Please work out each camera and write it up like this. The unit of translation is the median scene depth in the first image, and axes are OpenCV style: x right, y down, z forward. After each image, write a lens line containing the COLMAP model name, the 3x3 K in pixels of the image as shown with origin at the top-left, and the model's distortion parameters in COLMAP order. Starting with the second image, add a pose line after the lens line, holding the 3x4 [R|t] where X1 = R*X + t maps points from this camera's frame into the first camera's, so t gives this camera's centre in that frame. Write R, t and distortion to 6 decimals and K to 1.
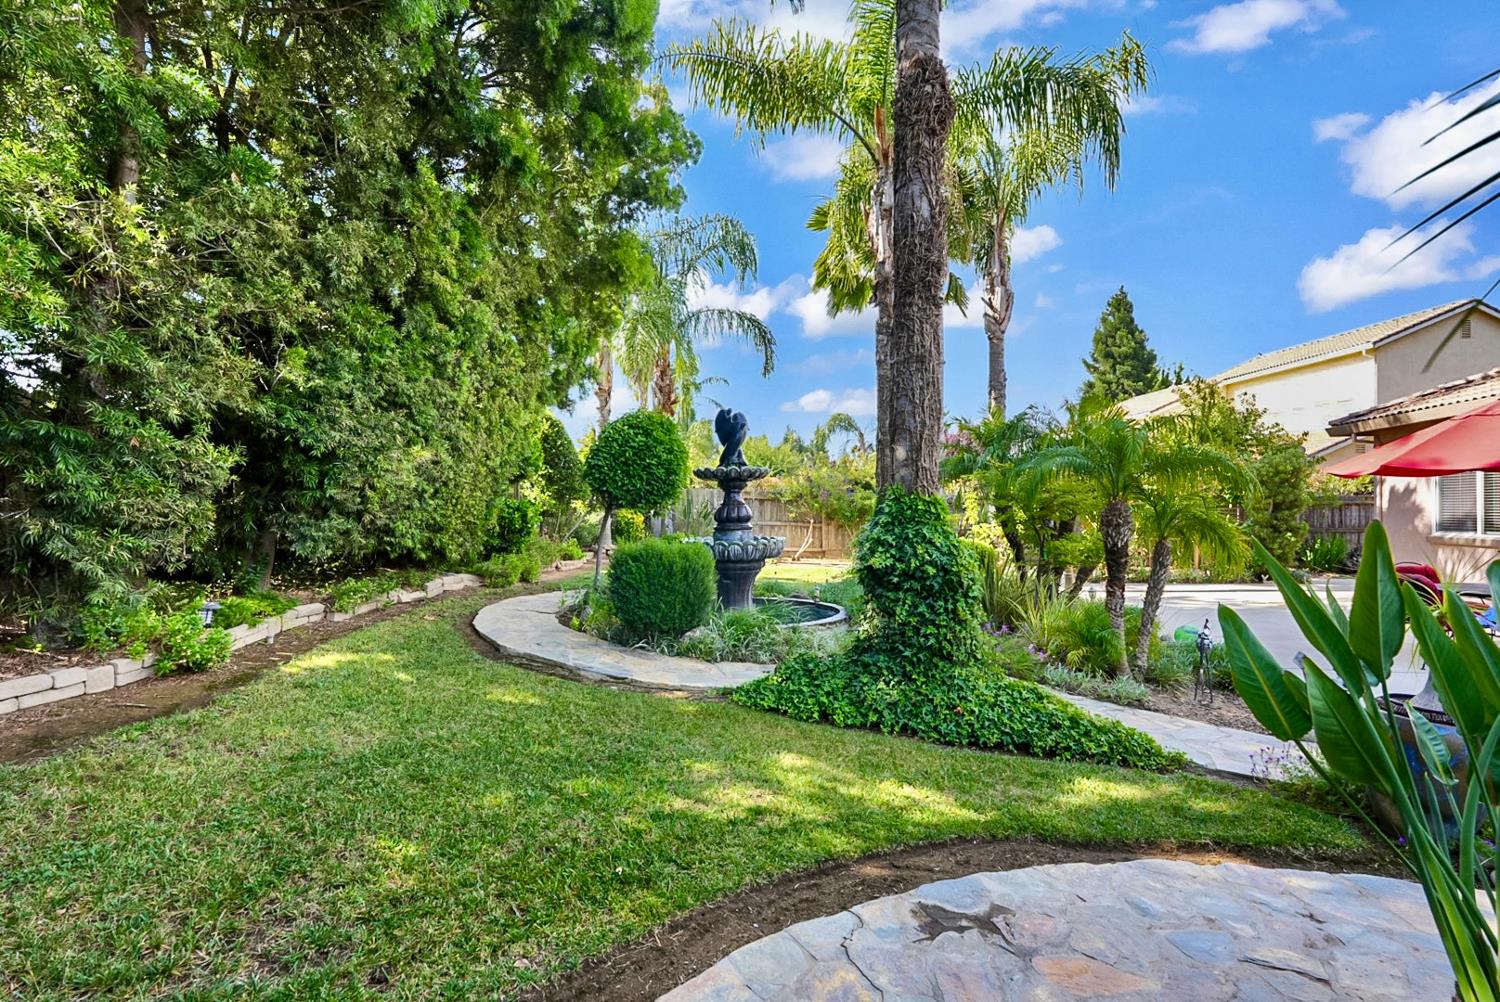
lens RADIAL K [[654.4, 0, 748.9], [0, 654.4, 503.1], [0, 0, 1]] dist [0.001049, 0.001181]
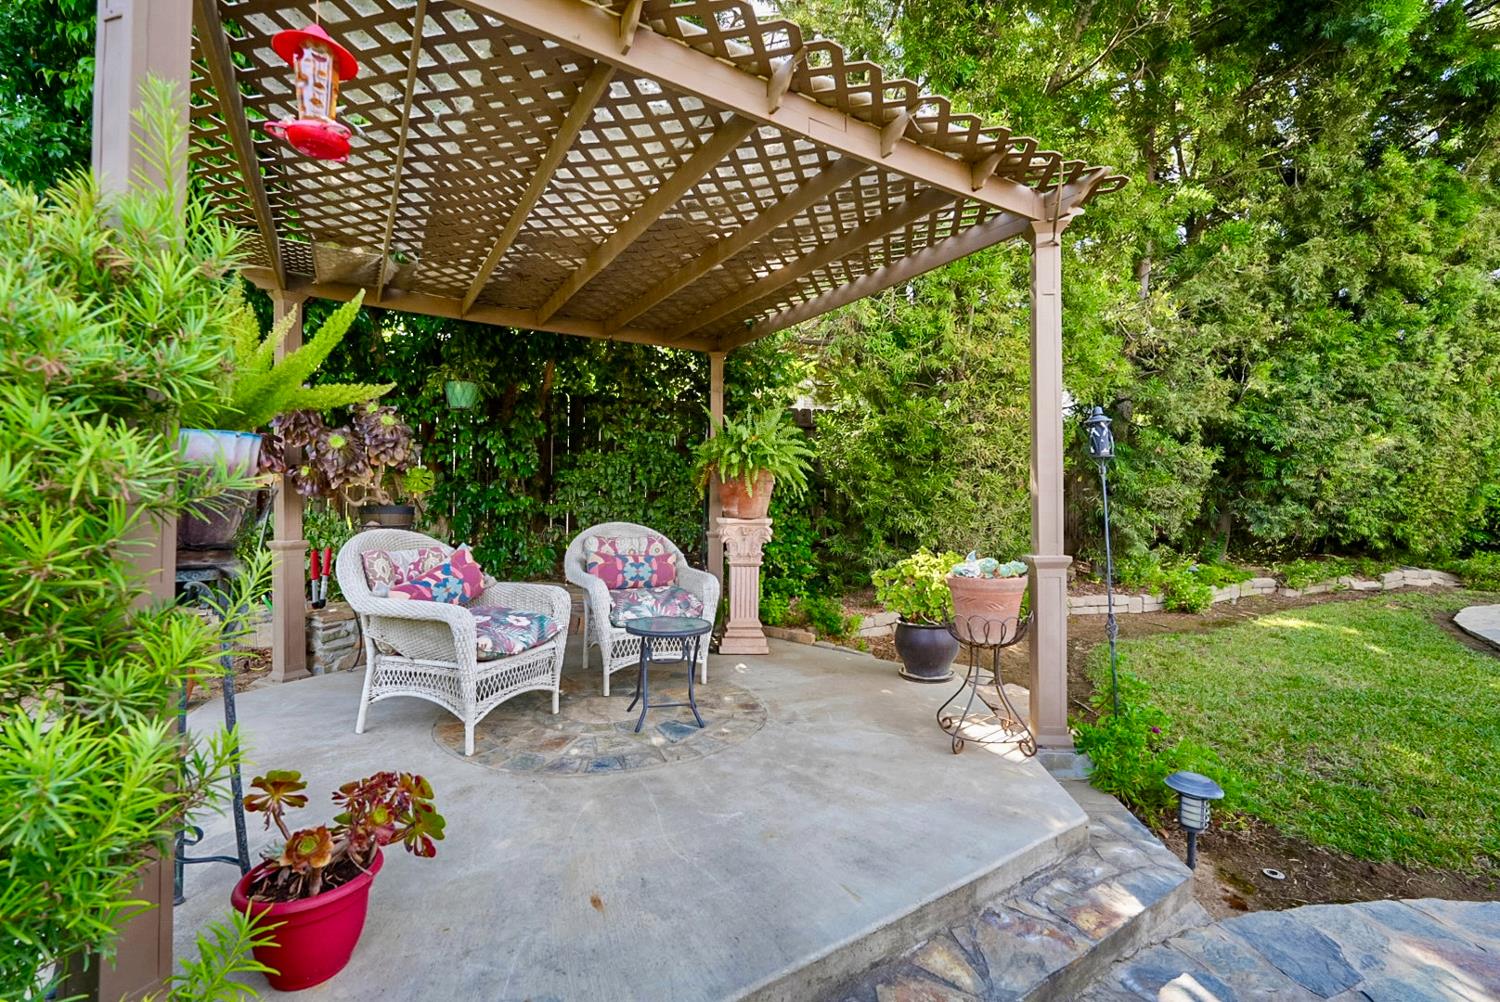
lens RADIAL K [[654.4, 0, 748.9], [0, 654.4, 503.1], [0, 0, 1]] dist [0.001049, 0.001181]
pose [[0.372263, 0.003926, -0.928119, 0.070753], [0.003230, 0.999980, 0.005526, 0.011546], [0.928122, -0.005055, 0.372242, -0.283753]]
